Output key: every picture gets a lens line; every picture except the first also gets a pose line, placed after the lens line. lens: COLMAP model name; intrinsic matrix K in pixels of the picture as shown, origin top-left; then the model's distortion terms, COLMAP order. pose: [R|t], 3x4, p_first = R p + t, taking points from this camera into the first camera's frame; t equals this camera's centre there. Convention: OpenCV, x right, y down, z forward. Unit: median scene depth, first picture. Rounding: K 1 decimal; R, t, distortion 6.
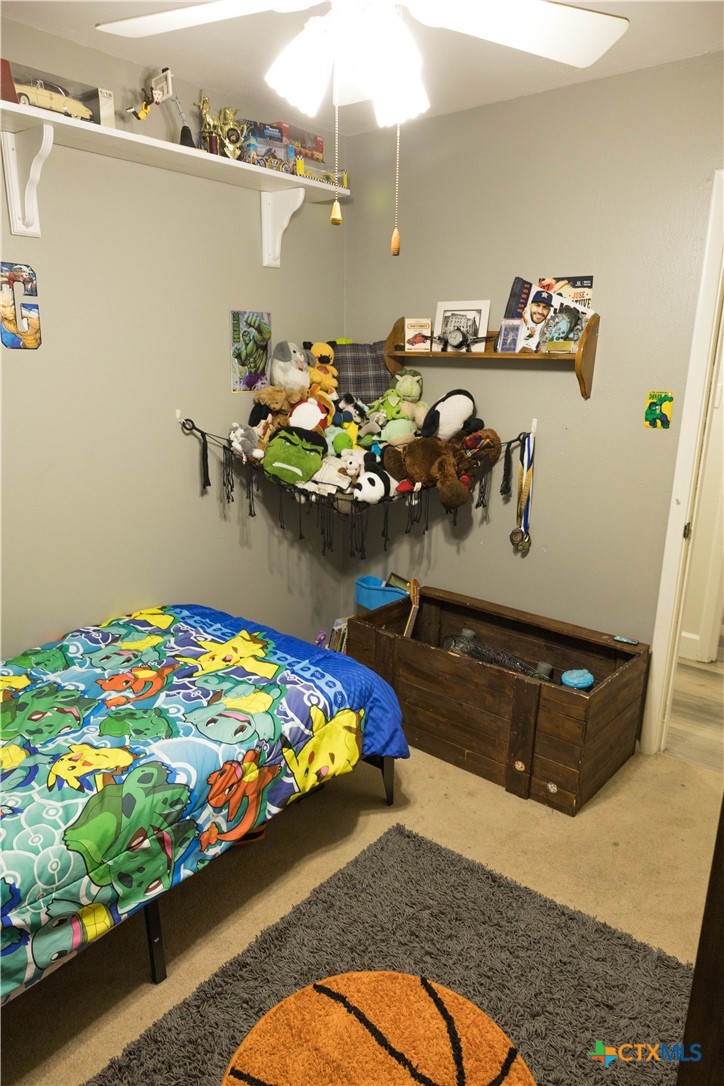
lens RADIAL K [[720.8, 0, 359.2], [0, 720.8, 549.2], [0, 0, 1]] dist [-0.004035, 0.011591]
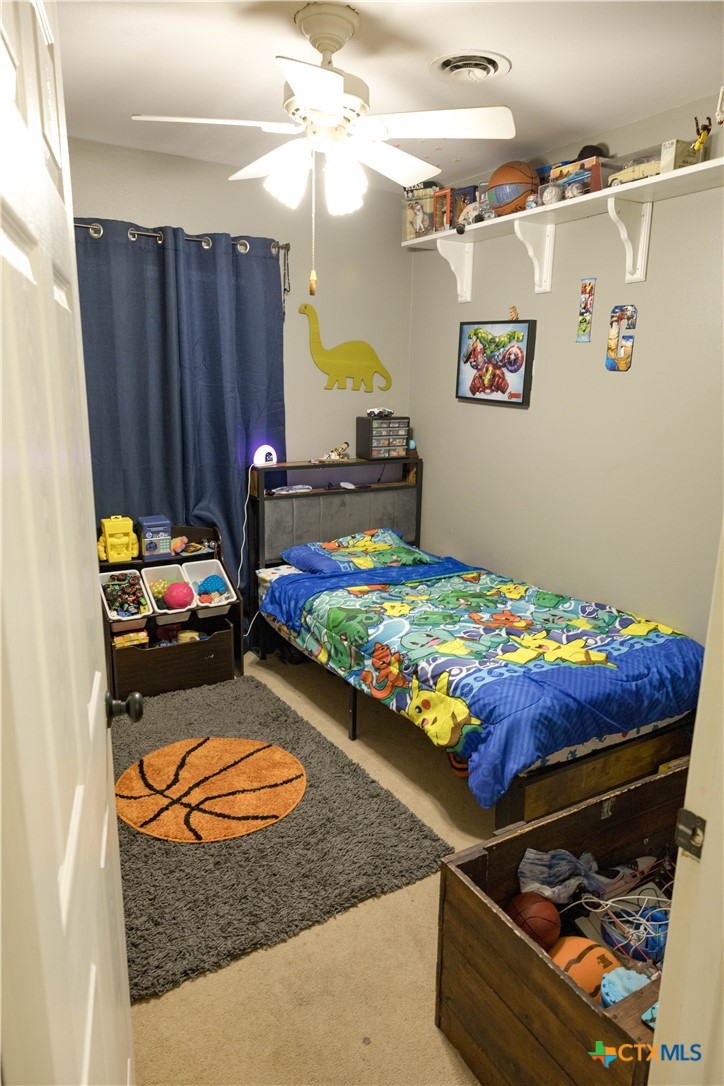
lens RADIAL K [[720.8, 0, 359.1], [0, 720.8, 537.9], [0, 0, 1]] dist [-0.004035, 0.011591]
pose [[-0.314848, 0.204640, -0.926819, 1.007027], [-0.274894, 0.914969, 0.295408, -0.281112], [0.908463, 0.347785, -0.231822, 1.069256]]
